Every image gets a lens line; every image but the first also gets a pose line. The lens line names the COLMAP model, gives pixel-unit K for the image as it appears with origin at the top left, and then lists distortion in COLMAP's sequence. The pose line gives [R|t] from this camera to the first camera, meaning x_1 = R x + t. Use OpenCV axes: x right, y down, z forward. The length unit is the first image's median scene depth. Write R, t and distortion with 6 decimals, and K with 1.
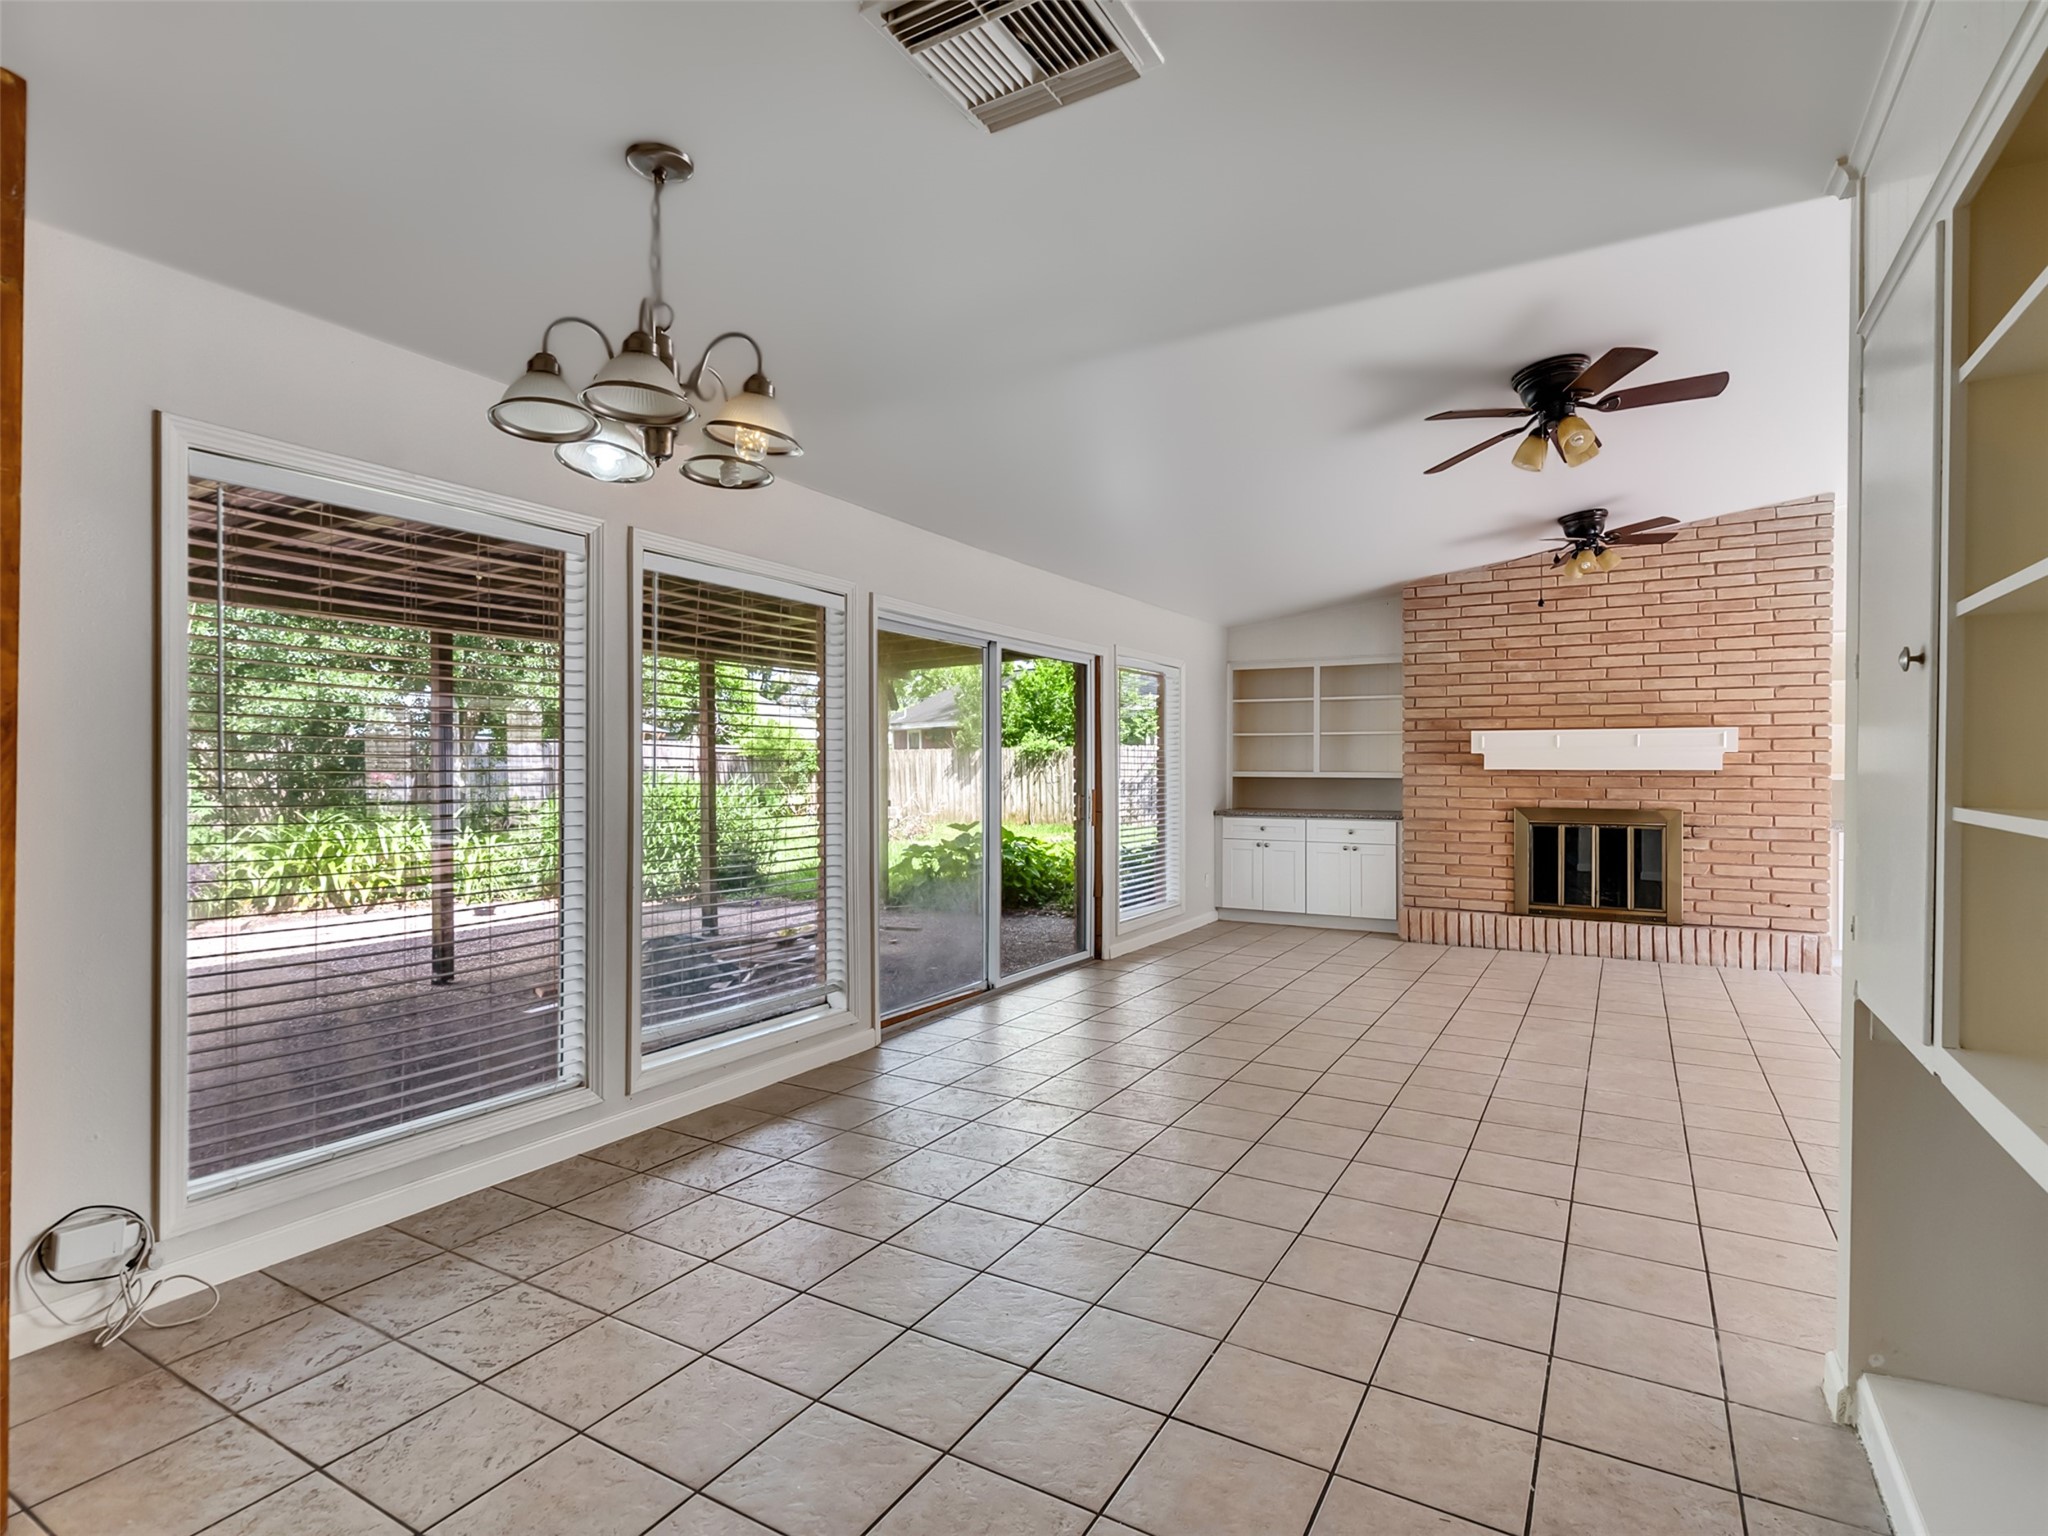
lens RADIAL K [[1058.5, 0, 999.5], [0, 1058.5, 771.8], [0, 0, 1]] dist [-0.006578, 0.005887]
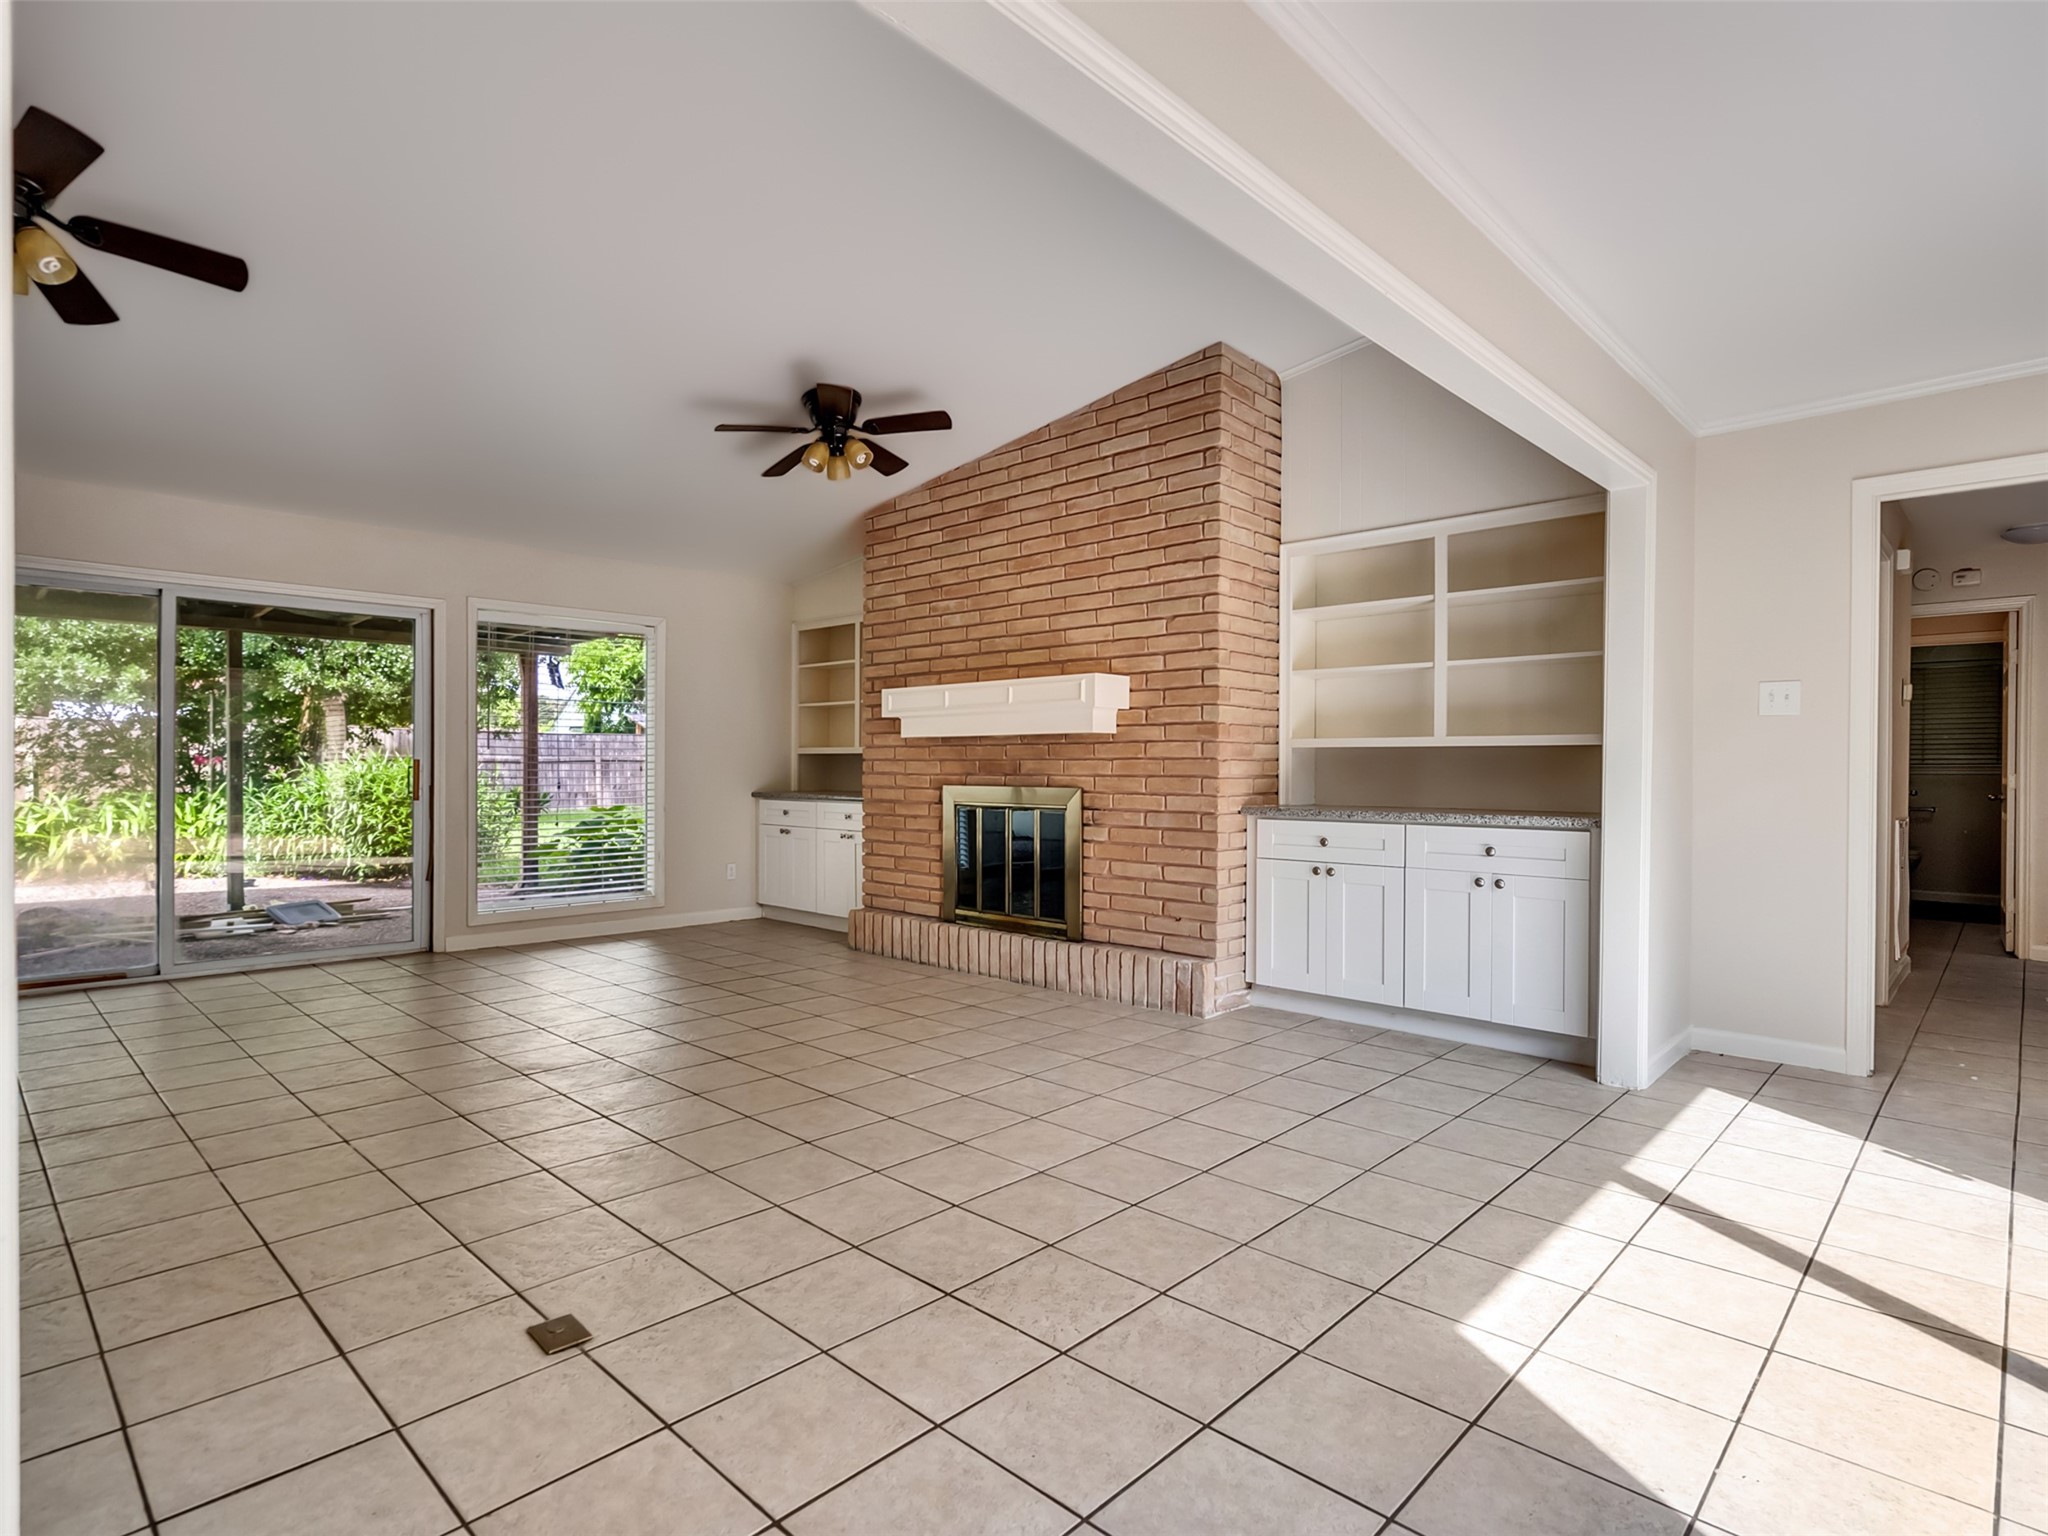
lens RADIAL K [[1058.5, 0, 1008.0], [0, 1058.5, 769.3], [0, 0, 1]] dist [-0.006578, 0.005887]
pose [[0.973607, 0.004768, -0.228182, 0.737053], [-0.006400, 0.999959, -0.006415, 0.027195], [0.228142, 0.007707, 0.973597, 0.245506]]
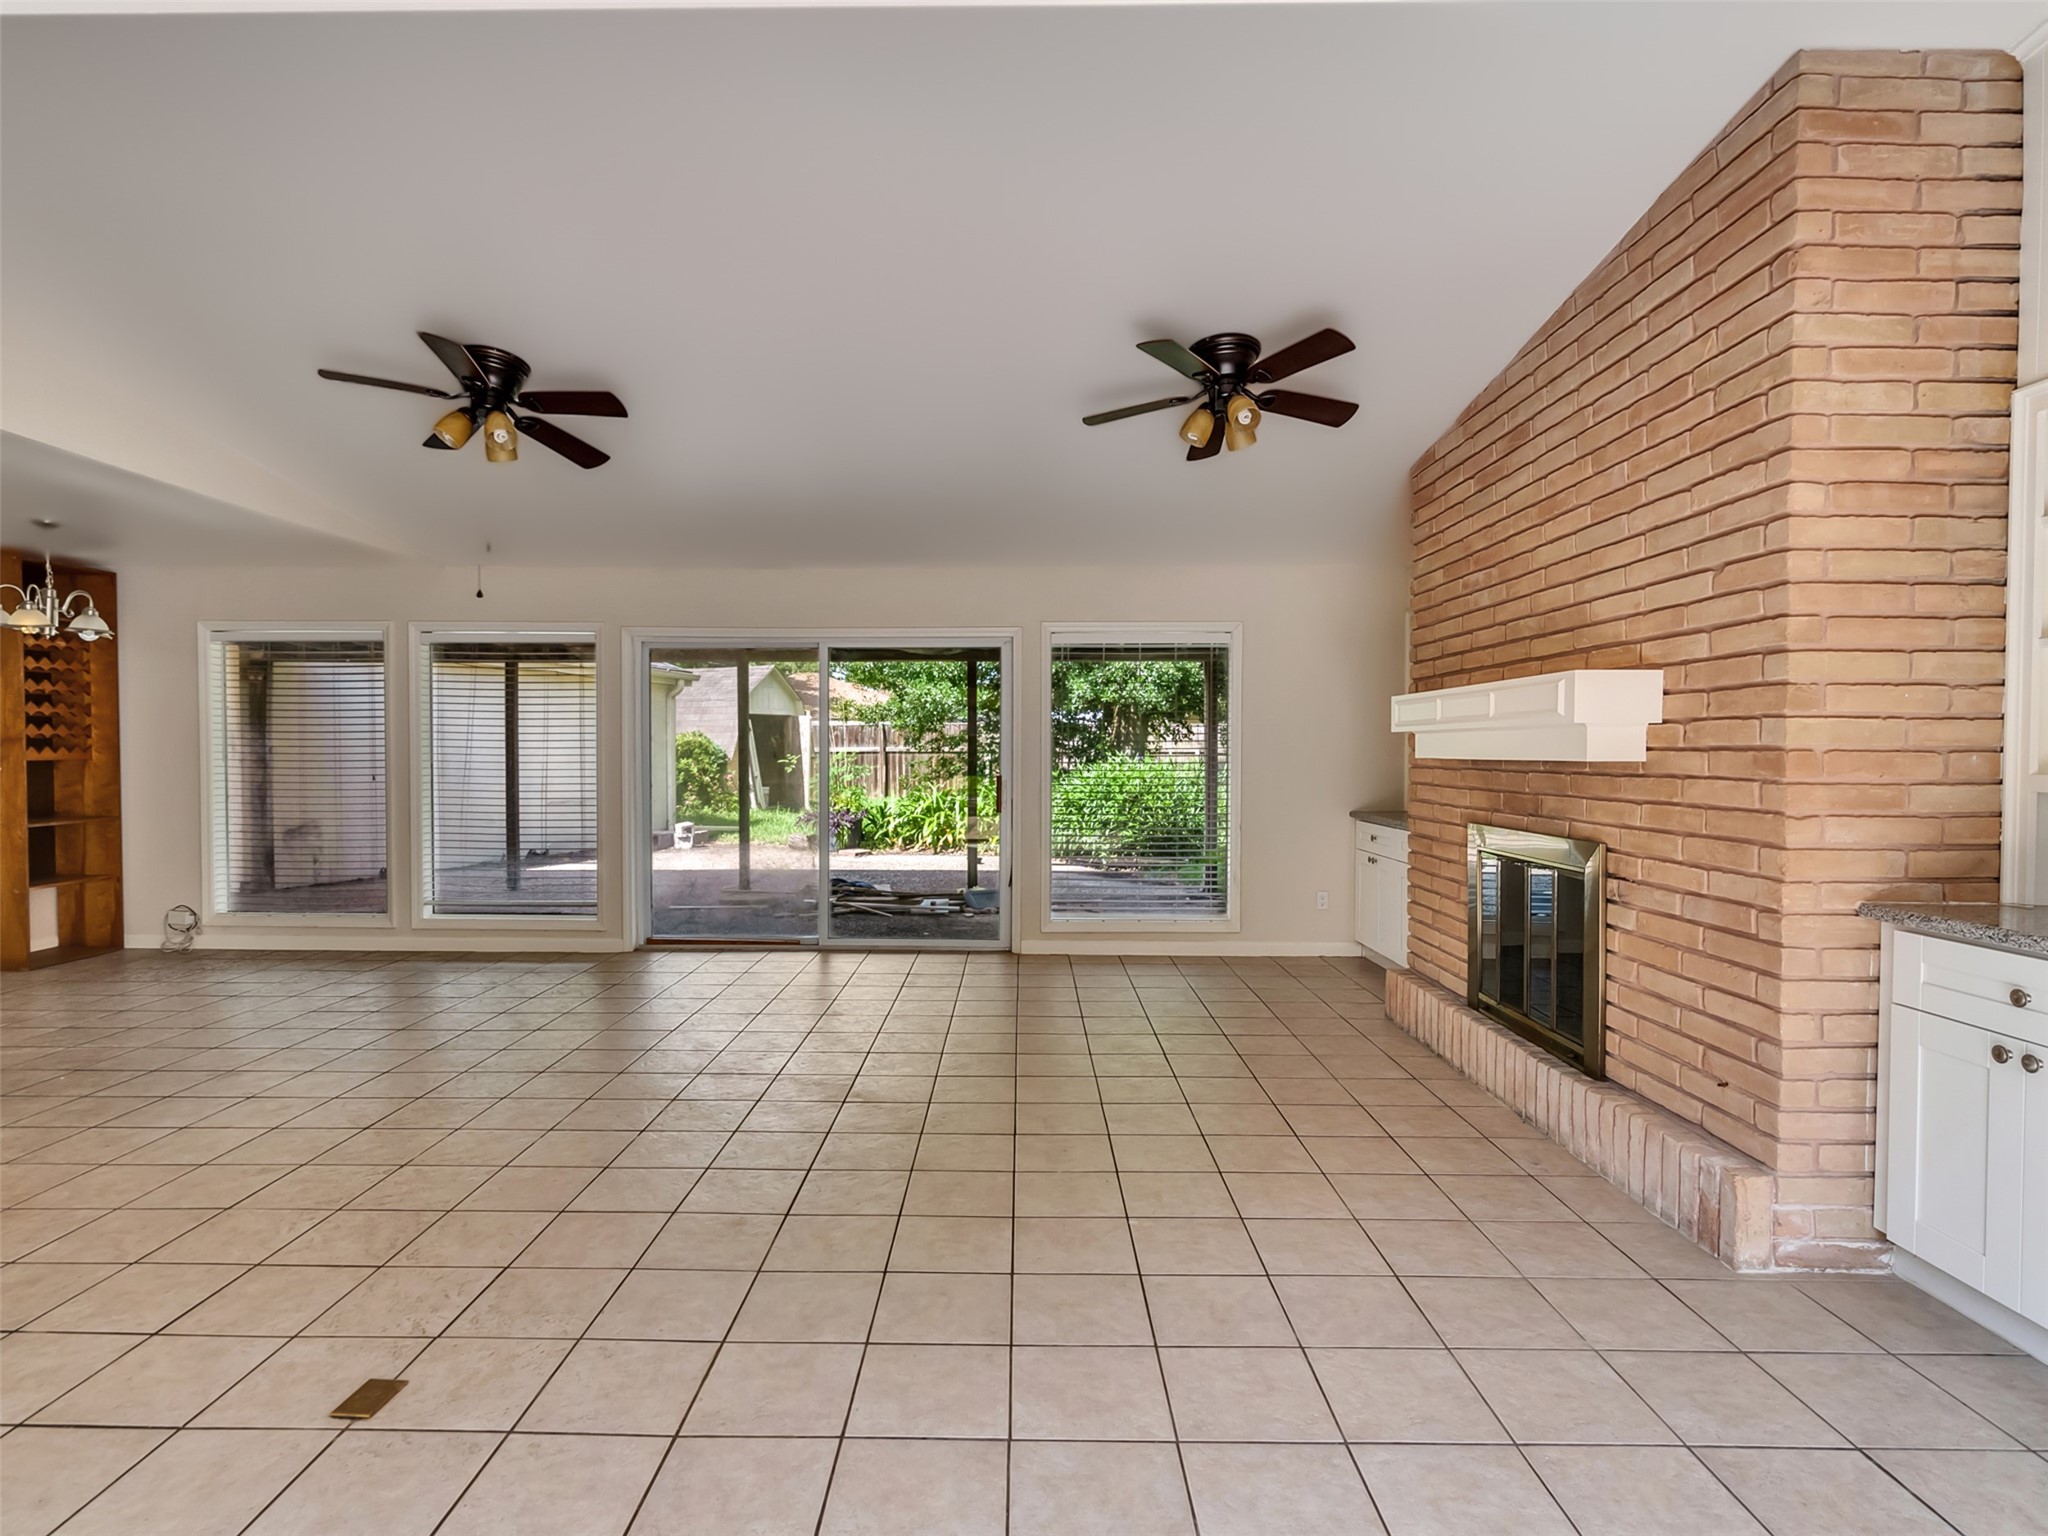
lens RADIAL K [[1058.5, 0, 1010.5], [0, 1058.5, 772.4], [0, 0, 1]] dist [-0.006578, 0.005887]
pose [[0.503099, 0.020223, -0.863992, 0.892729], [-0.010281, 0.999795, 0.017415, -0.002121], [0.864168, 0.000121, 0.503204, 0.498911]]
